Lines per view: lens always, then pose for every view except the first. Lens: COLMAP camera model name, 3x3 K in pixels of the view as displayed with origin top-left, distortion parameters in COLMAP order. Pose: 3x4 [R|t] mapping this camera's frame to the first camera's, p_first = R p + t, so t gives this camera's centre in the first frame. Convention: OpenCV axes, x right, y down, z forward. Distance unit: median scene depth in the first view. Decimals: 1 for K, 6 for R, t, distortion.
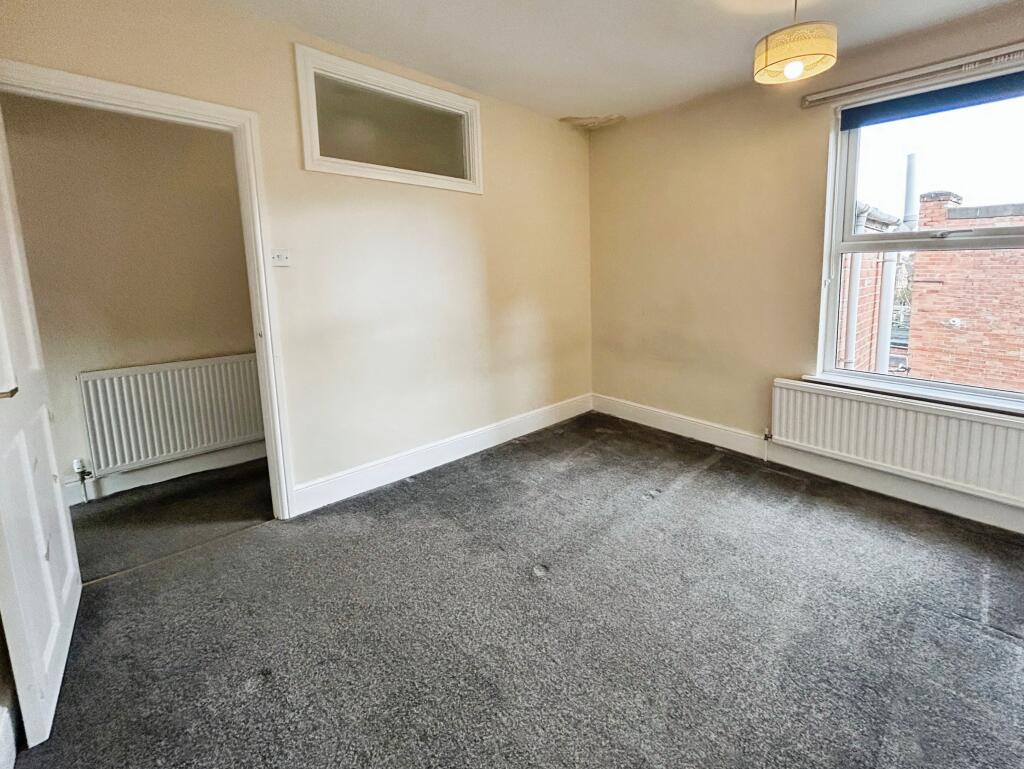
lens RADIAL K [[412.2, 0, 514.4], [0, 412.2, 331.4], [0, 0, 1]] dist [0.000922, 0.000233]
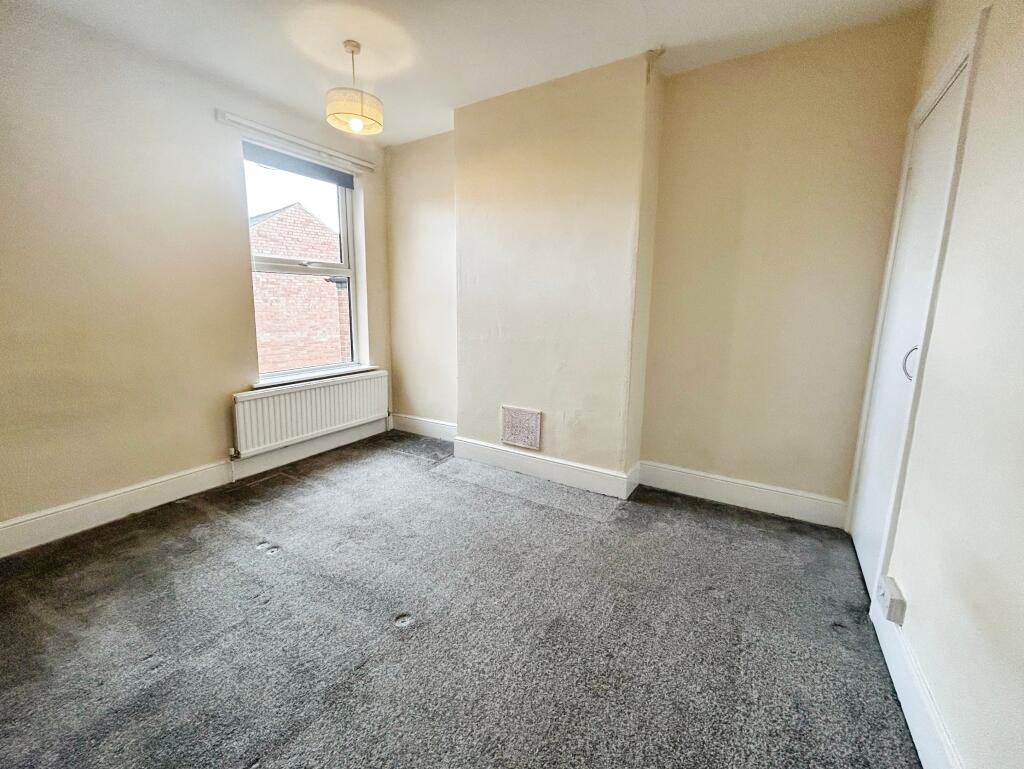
lens RADIAL K [[415.0, 0, 512.0], [0, 415.0, 384.5], [0, 0, 1]] dist [-0.002334, -0.000022]
pose [[-0.254705, -0.184337, 0.949287, -0.531860], [0.134084, 0.965449, 0.223452, -0.048247], [-0.957678, 0.184198, -0.221188, 0.641953]]
